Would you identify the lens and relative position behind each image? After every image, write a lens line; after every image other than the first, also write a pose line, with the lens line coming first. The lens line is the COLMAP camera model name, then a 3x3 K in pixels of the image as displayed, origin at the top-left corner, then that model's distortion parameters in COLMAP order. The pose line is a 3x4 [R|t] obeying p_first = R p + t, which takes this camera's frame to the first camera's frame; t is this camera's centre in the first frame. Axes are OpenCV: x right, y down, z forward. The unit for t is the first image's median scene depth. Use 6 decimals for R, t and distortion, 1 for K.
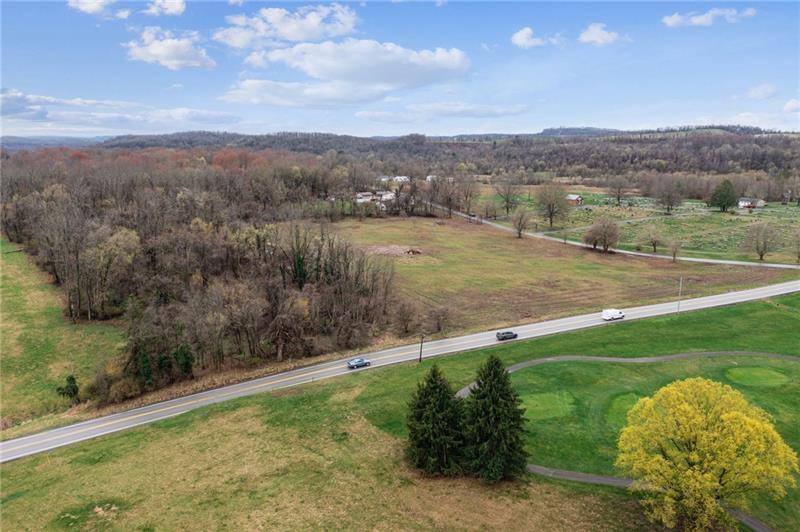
lens RADIAL K [[635.3, 0, 399.4], [0, 635.3, 263.3], [0, 0, 1]] dist [-0.009060, -0.009592]
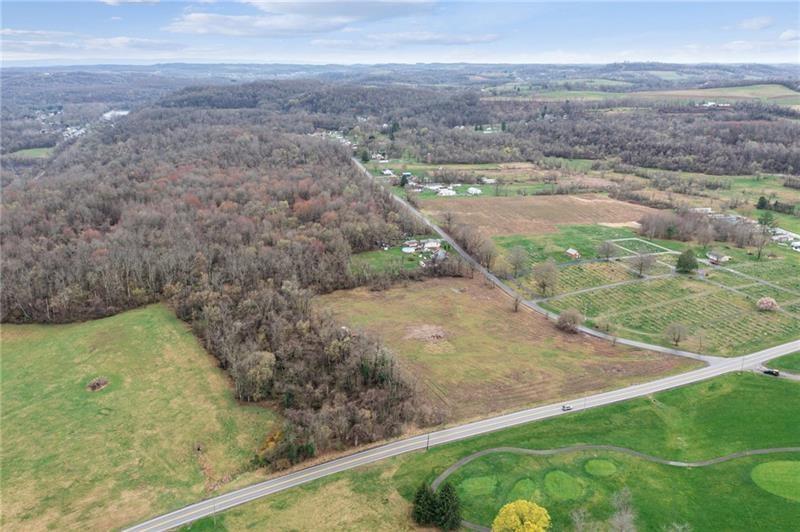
lens RADIAL K [[635.3, 0, 400.6], [0, 635.3, 268.1], [0, 0, 1]] dist [-0.009060, -0.009592]
pose [[0.996234, 0.021494, -0.084000, 0.108661], [-0.011505, 0.992991, 0.117633, -0.662497], [0.085939, -0.116223, 0.989498, -0.920812]]
